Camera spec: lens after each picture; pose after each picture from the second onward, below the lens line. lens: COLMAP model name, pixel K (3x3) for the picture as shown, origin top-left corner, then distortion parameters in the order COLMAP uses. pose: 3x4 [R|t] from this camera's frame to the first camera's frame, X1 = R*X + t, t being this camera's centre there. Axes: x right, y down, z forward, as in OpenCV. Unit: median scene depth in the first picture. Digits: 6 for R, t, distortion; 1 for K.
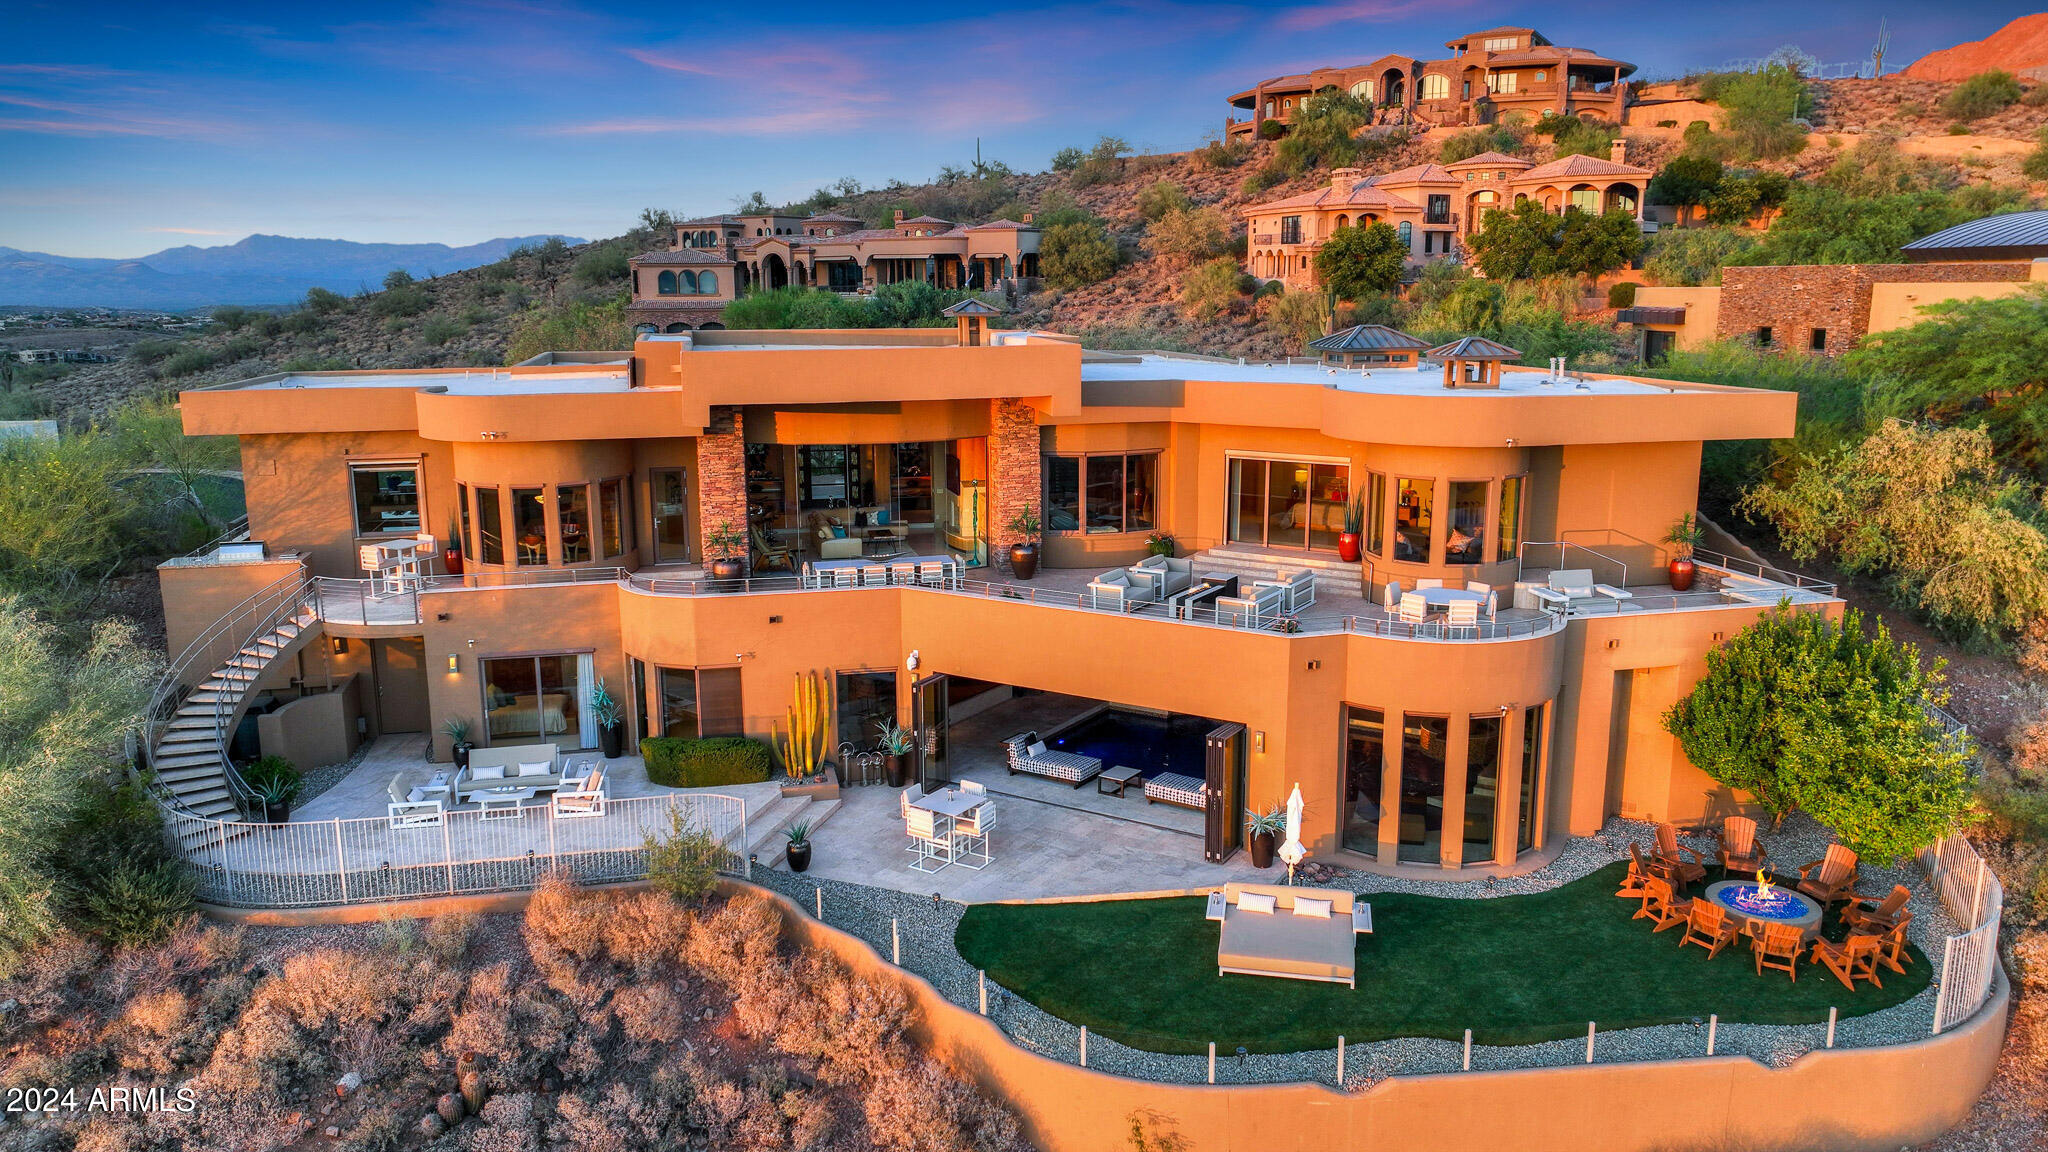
lens RADIAL K [[1472.4, 0, 1024.0], [0, 1472.4, 576.0], [0, 0, 1]] dist [0.007407, 0.009380]
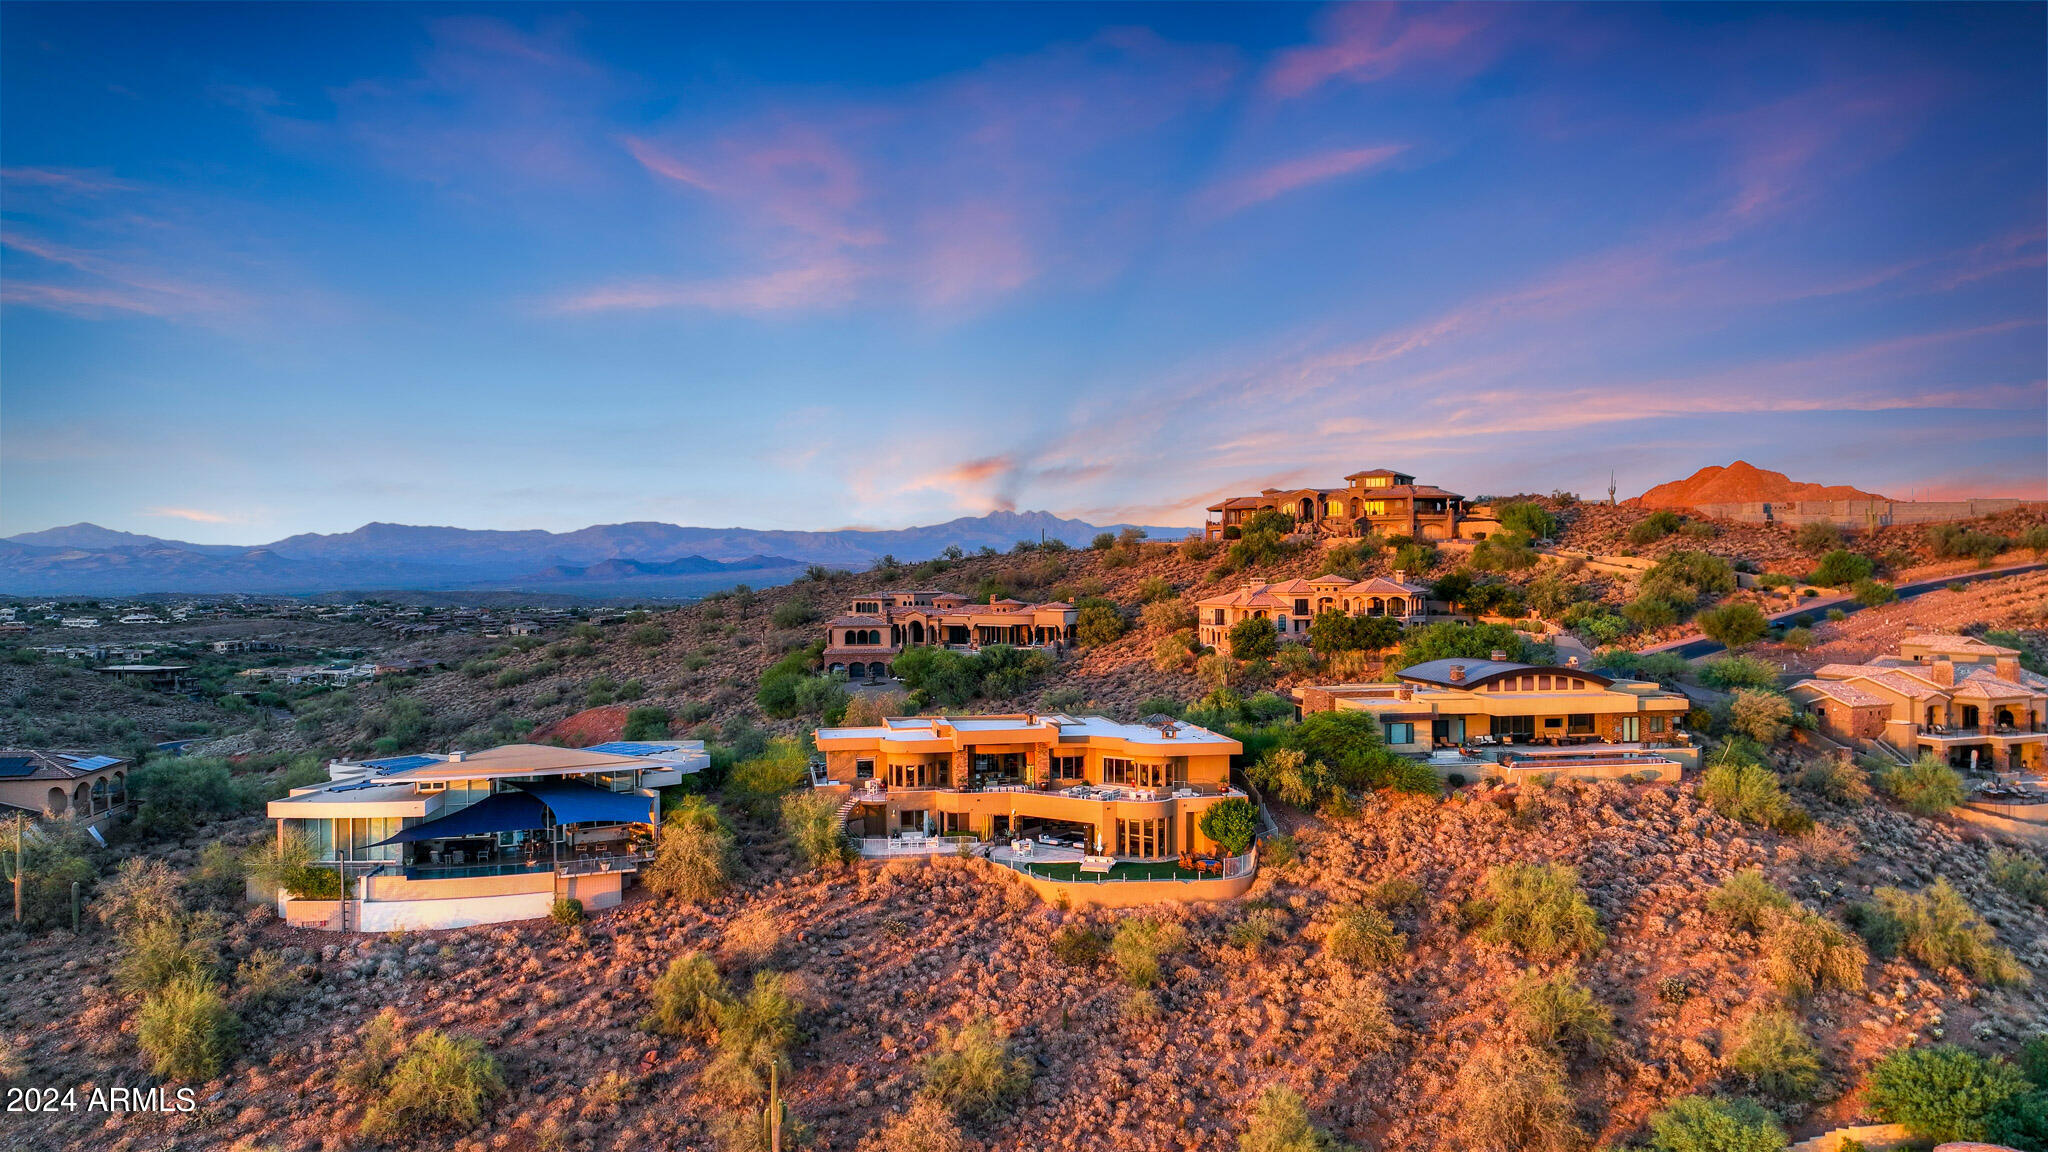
lens RADIAL K [[1469.4, 0, 1024.0], [0, 1469.4, 576.0], [0, 0, 1]] dist [0.009487, 0.002483]
pose [[0.998816, -0.001953, -0.048613, 0.119342], [-0.007127, 0.982542, -0.185905, 0.143107], [0.048128, 0.186031, 0.981364, -2.472431]]
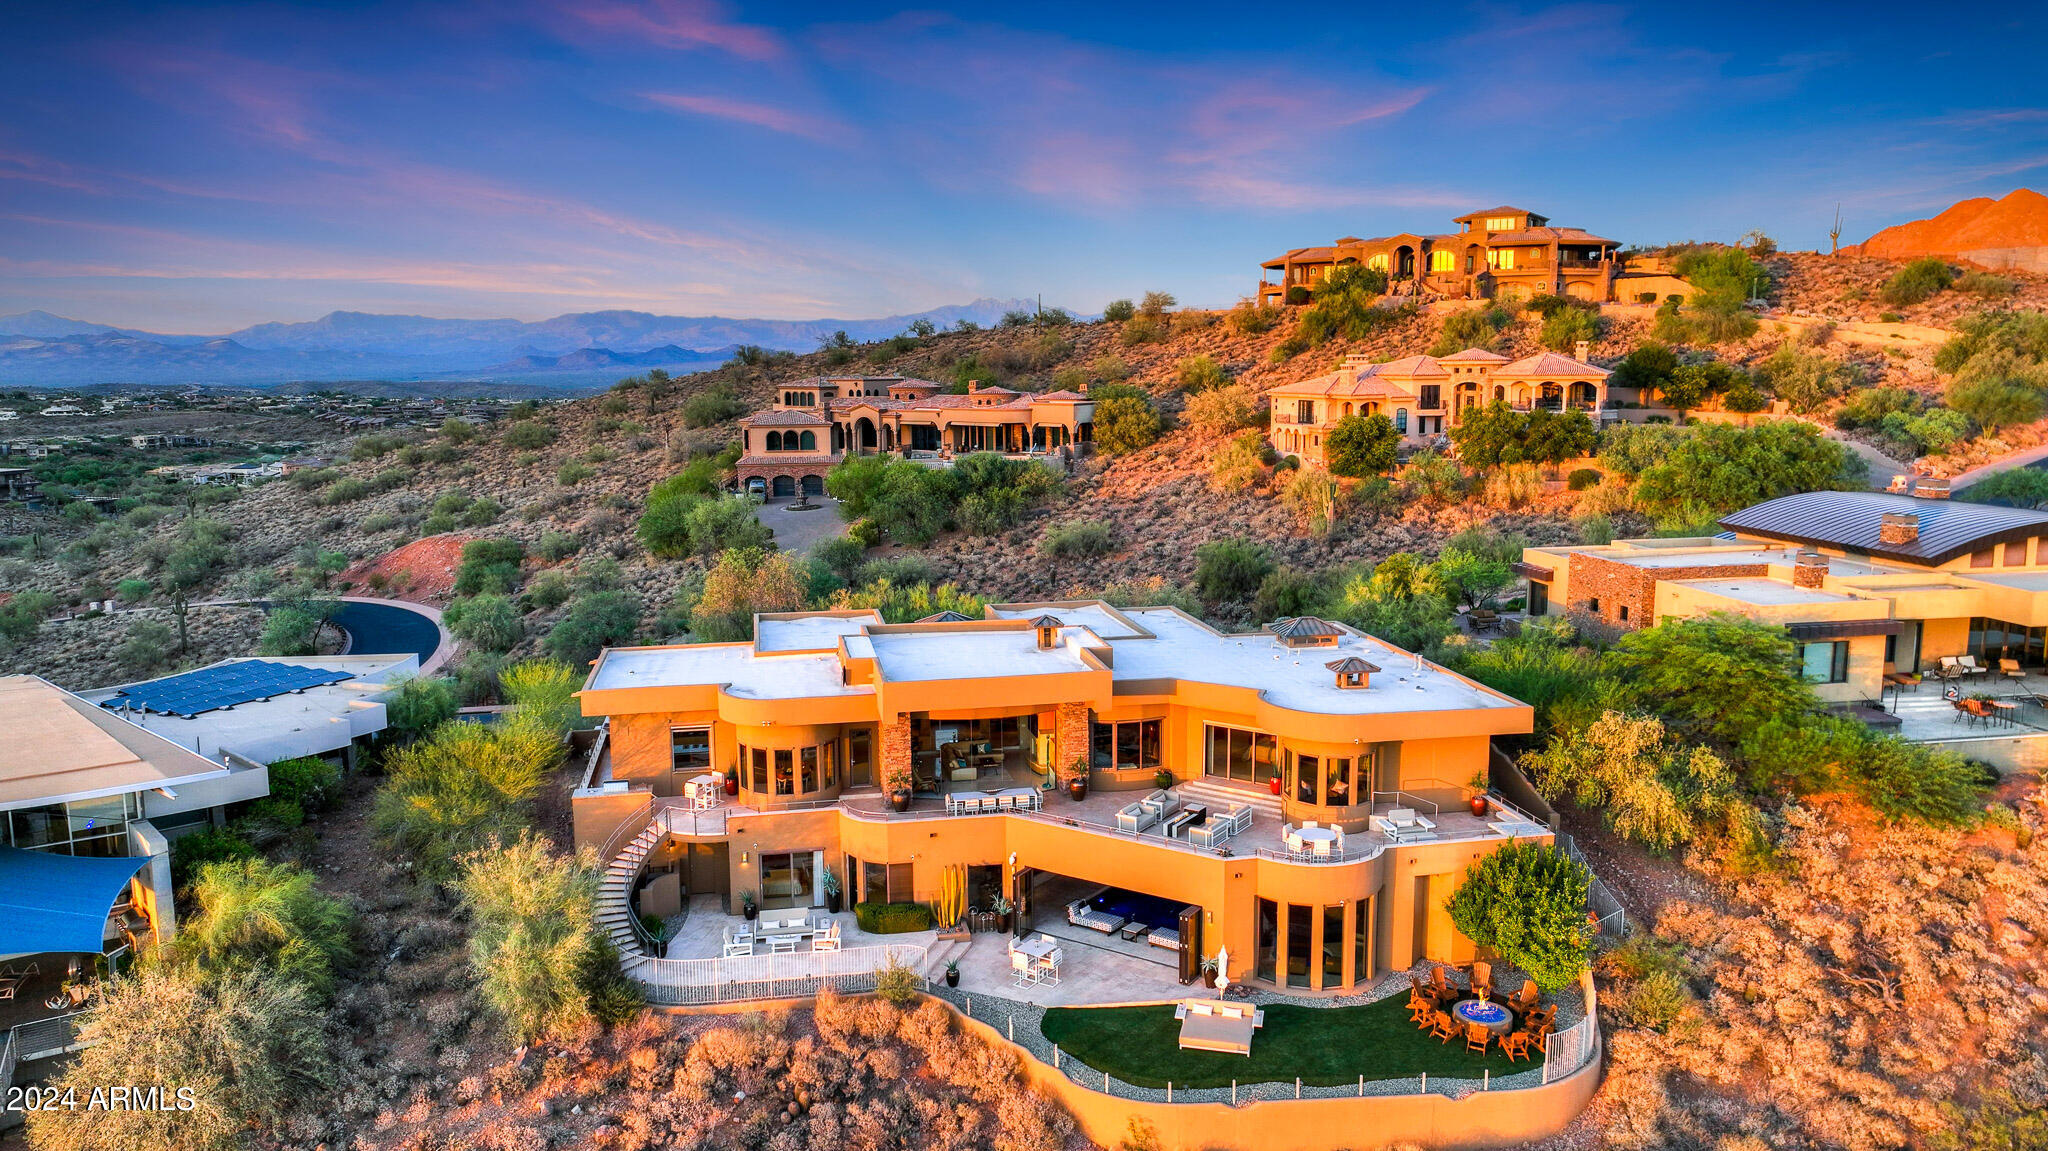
lens RADIAL K [[1469.4, 0, 1024.0], [0, 1469.4, 575.5], [0, 0, 1]] dist [0.009487, 0.002483]
pose [[0.999280, 0.002774, -0.037845, 0.000765], [-0.004514, 0.998933, -0.045957, -0.166194], [0.037677, 0.046095, 0.998226, -0.616642]]
